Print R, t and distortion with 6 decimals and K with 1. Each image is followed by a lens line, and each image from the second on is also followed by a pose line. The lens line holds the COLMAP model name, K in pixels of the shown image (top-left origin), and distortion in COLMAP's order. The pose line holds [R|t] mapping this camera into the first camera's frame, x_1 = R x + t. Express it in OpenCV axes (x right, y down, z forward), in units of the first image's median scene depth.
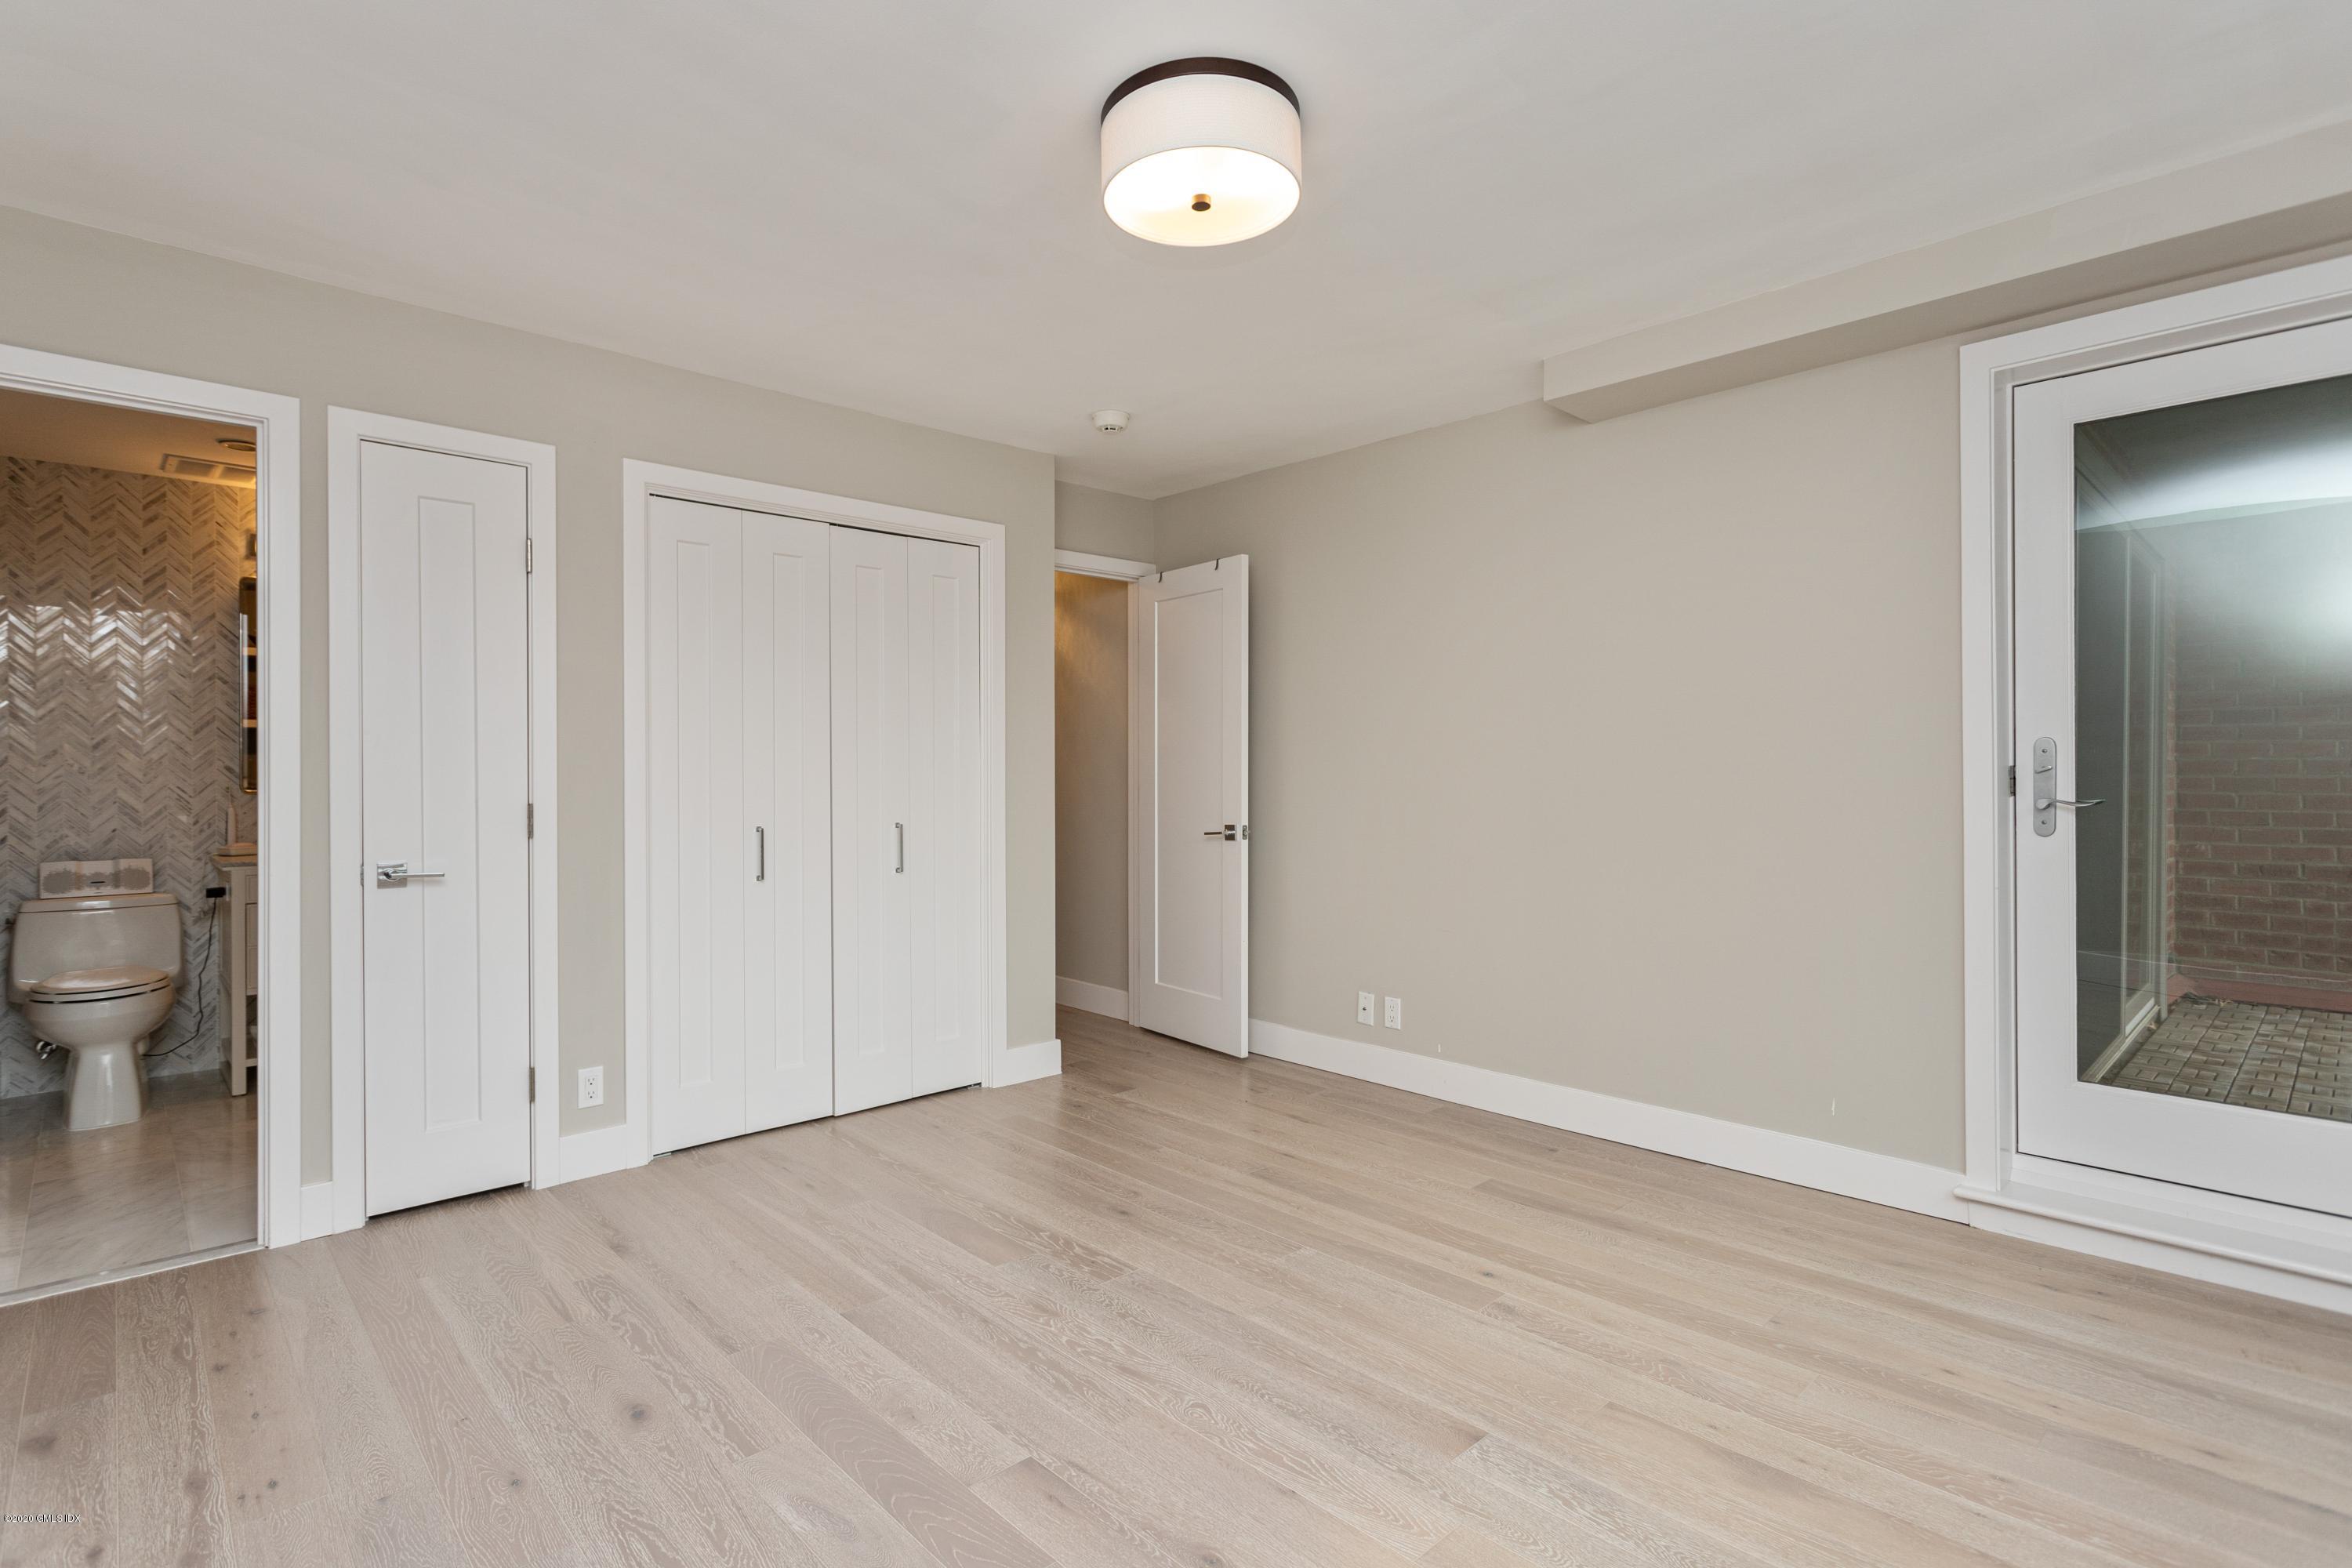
lens RADIAL K [[1125.2, 0, 1162.3], [0, 1125.2, 770.3], [0, 0, 1]] dist [0.000209, 0.000227]
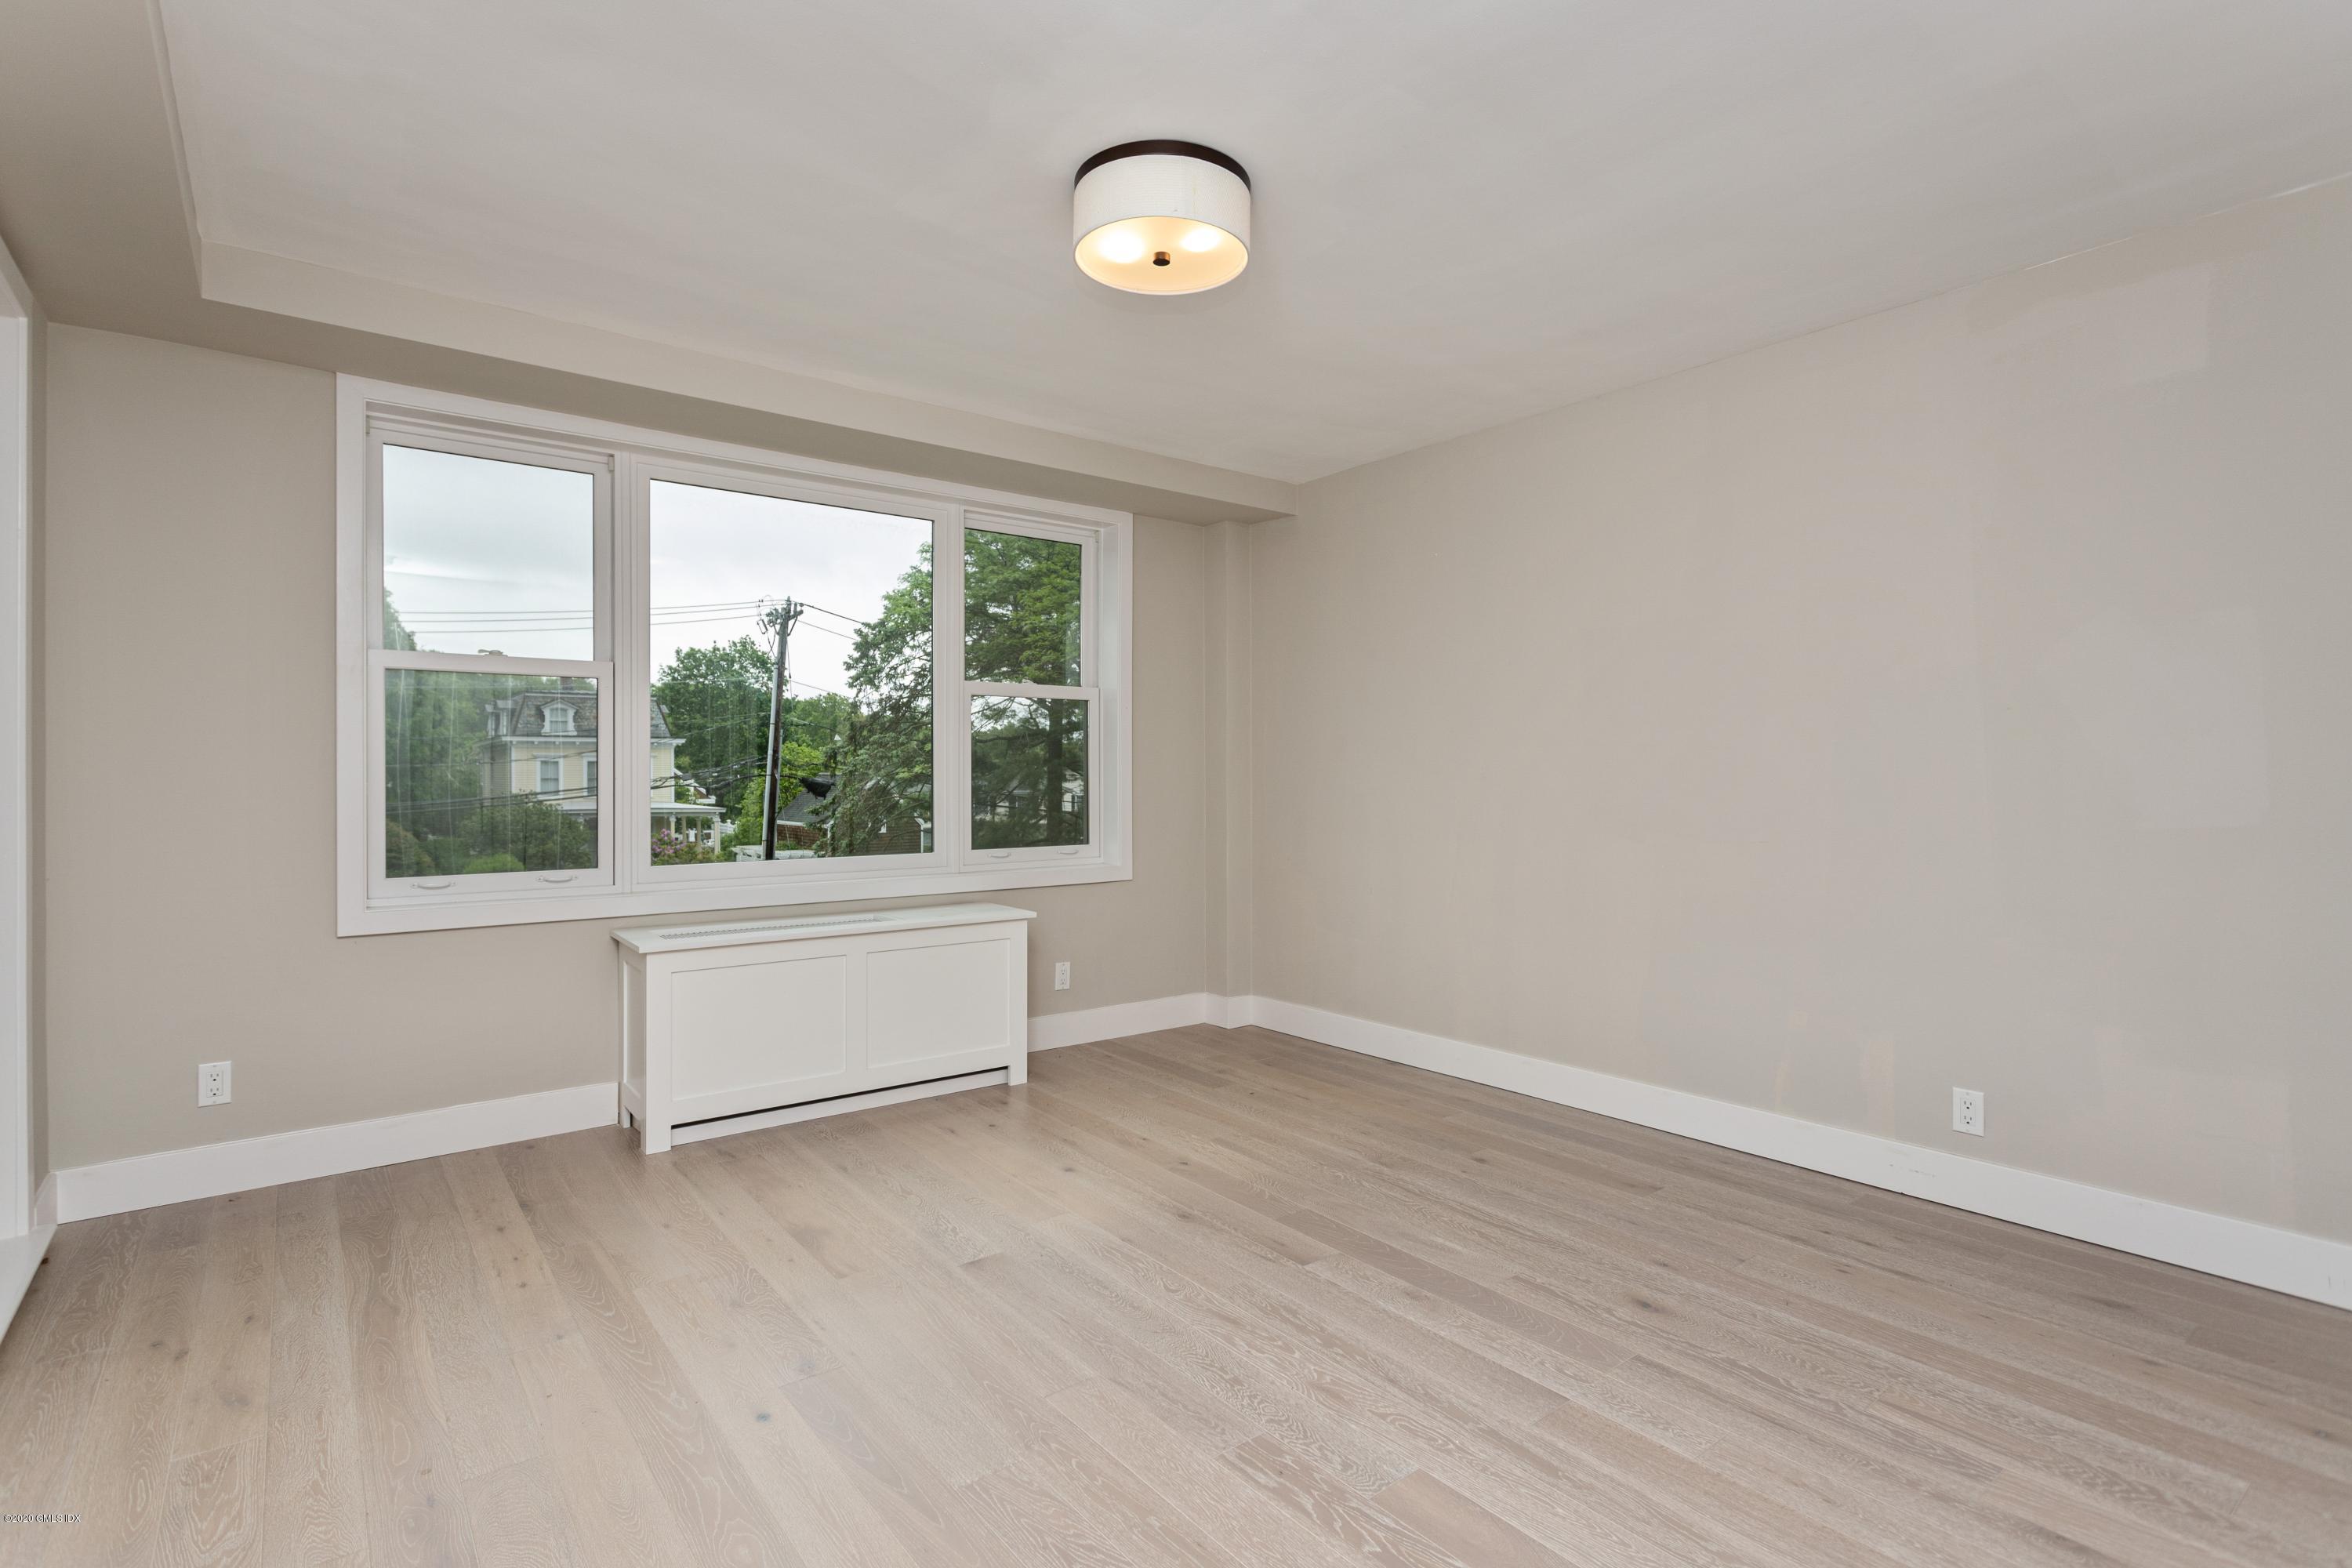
lens RADIAL K [[1125.2, 0, 1162.3], [0, 1125.2, 770.3], [0, 0, 1]] dist [0.000209, 0.000227]
pose [[-0.995436, 0.004987, 0.095298, -0.049075], [0.004581, 0.999979, -0.004481, 0.007983], [-0.095318, -0.004024, -0.995439, 1.453800]]
